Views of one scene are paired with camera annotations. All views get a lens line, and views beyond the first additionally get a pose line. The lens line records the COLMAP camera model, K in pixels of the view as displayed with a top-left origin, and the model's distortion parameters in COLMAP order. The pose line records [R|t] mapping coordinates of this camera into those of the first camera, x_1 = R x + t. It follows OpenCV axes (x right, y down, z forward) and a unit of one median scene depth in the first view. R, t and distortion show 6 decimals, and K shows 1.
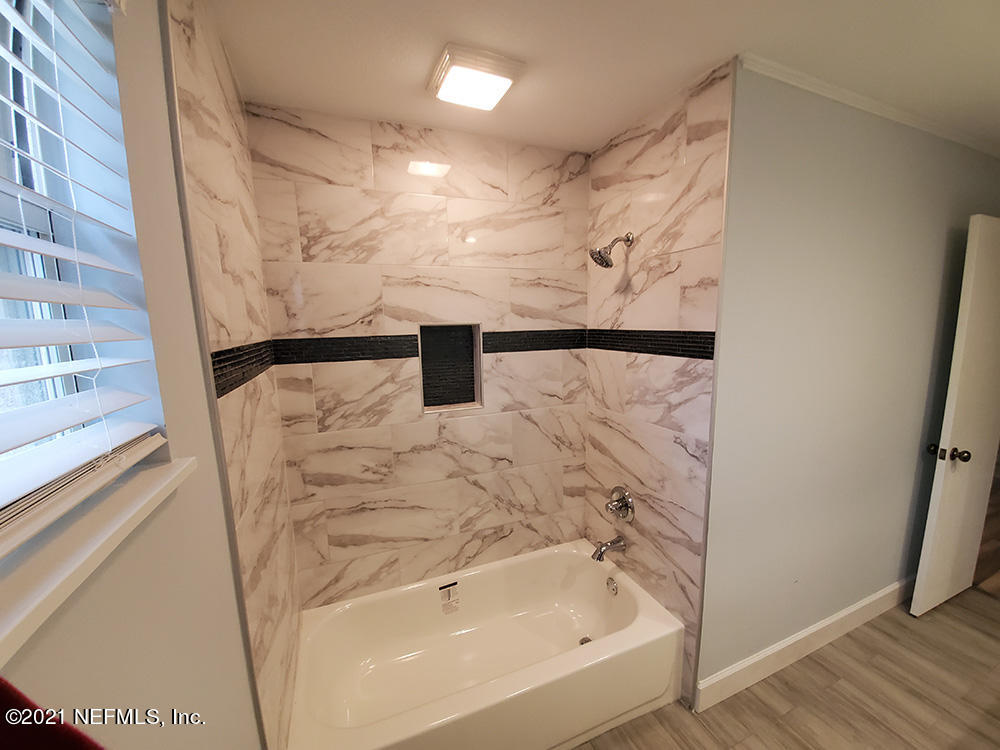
lens RADIAL K [[401.1, 0, 505.6], [0, 401.1, 381.1], [0, 0, 1]] dist [-0.020626, -0.002955]
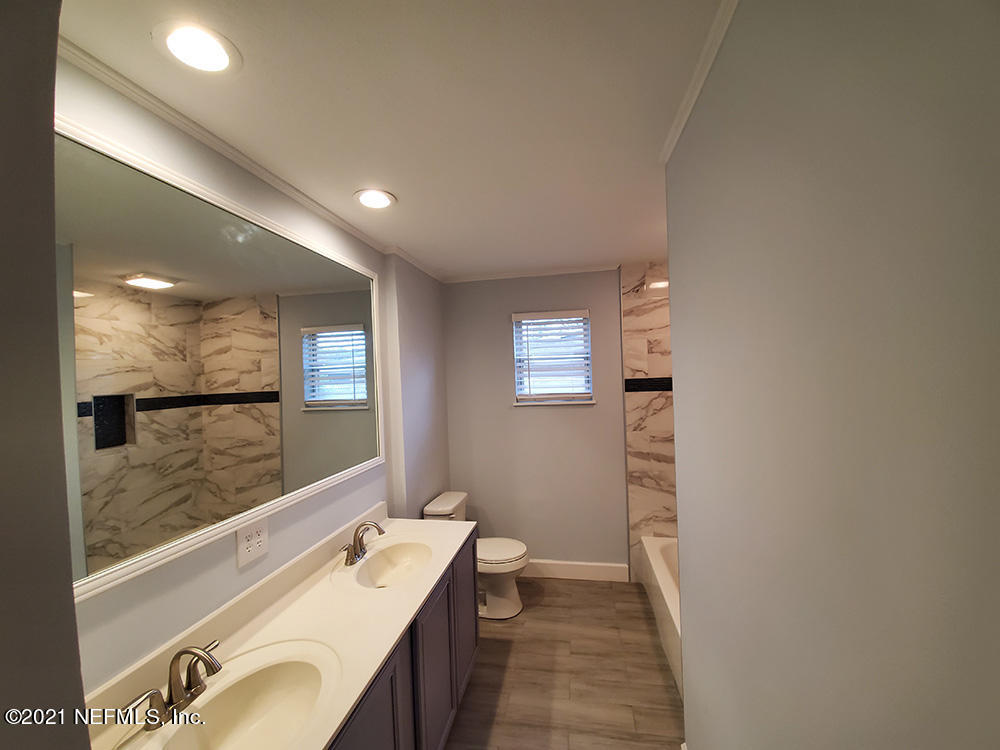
lens RADIAL K [[401.1, 0, 504.3], [0, 401.1, 378.9], [0, 0, 1]] dist [-0.020626, -0.002955]
pose [[0.540154, -0.009824, 0.841509, -0.597317], [0.146625, 0.985737, -0.082609, 0.151179], [-0.828695, 0.168008, 0.533890, -1.120821]]
